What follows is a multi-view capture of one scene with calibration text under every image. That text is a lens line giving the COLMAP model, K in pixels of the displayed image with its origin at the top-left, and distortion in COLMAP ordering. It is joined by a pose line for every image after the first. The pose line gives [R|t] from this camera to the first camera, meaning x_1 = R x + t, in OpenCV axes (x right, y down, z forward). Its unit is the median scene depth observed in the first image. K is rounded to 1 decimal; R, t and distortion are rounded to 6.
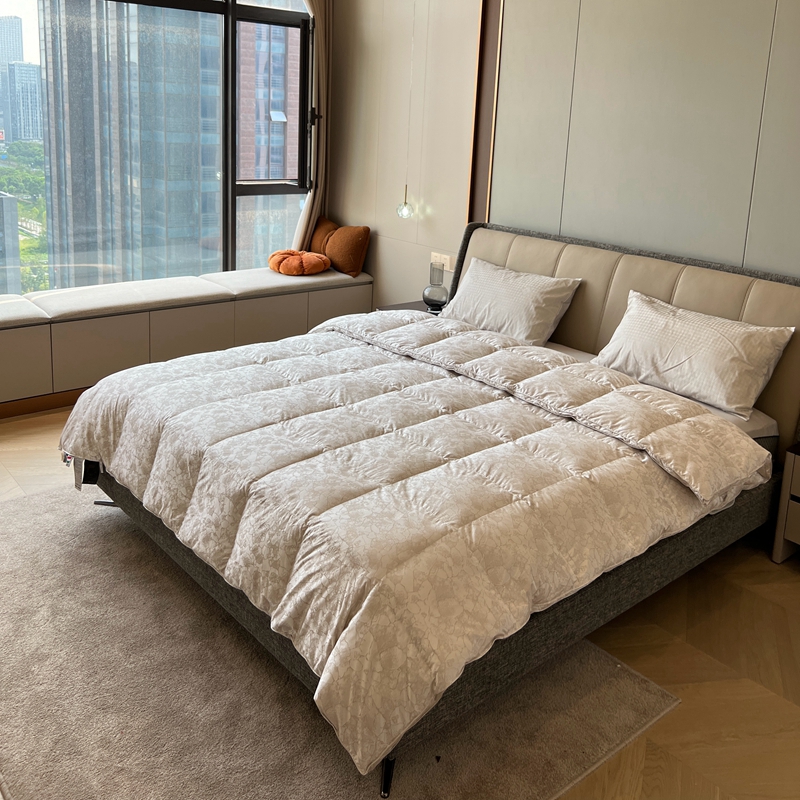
lens RADIAL K [[835.3, 0, 399.2], [0, 835.3, 269.6], [0, 0, 1]] dist [0.137094, -0.352681]
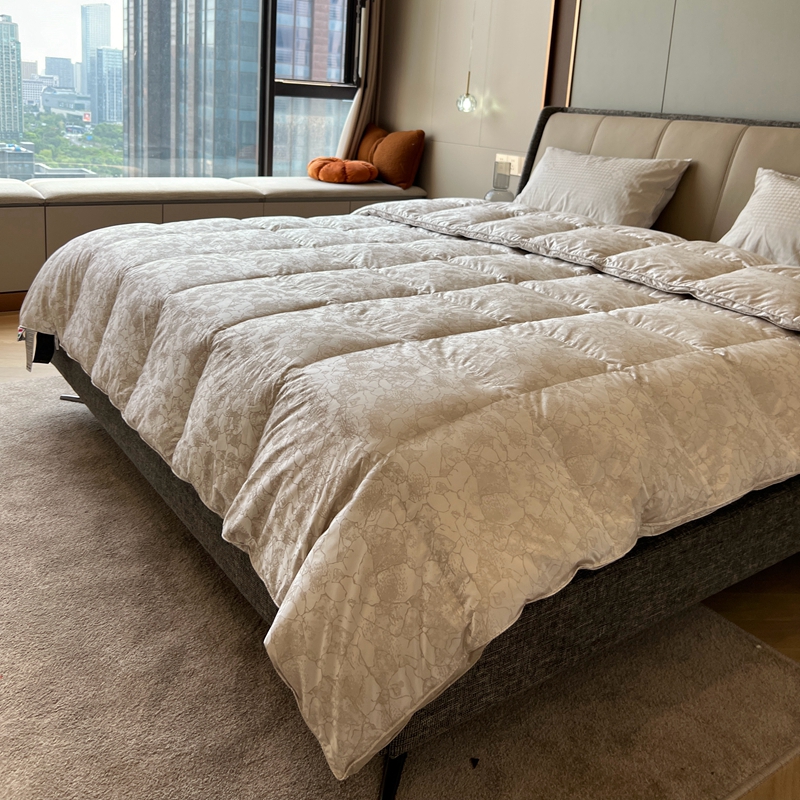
lens RADIAL K [[831.1, 0, 380.1], [0, 831.1, 252.2], [0, 0, 1]] dist [0.105982, -0.259735]
pose [[0.994125, 0.034807, -0.102485, 0.021044], [-0.036057, 0.999296, -0.010371, 0.163852], [0.102052, 0.014005, 0.994680, 0.290964]]
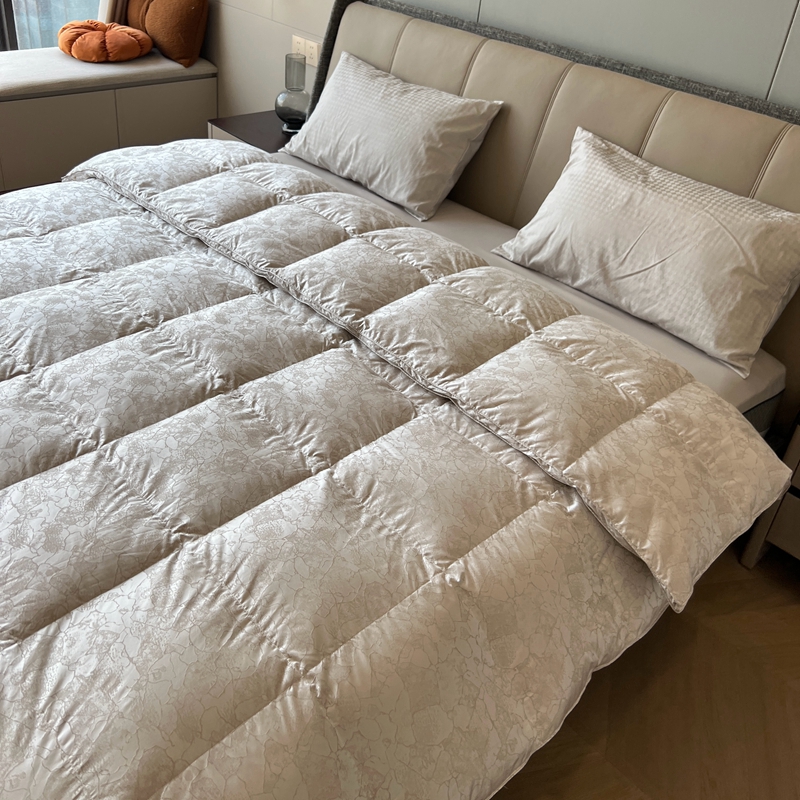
lens RADIAL K [[828.4, 0, 389.5], [0, 828.4, 317.9], [0, 0, 1]] dist [0.127687, -0.287236]
pose [[0.997565, 0.011987, 0.068702, 0.132187], [-0.033883, 0.944341, 0.327219, -0.053745], [-0.060955, -0.328750, 0.942448, 0.526944]]
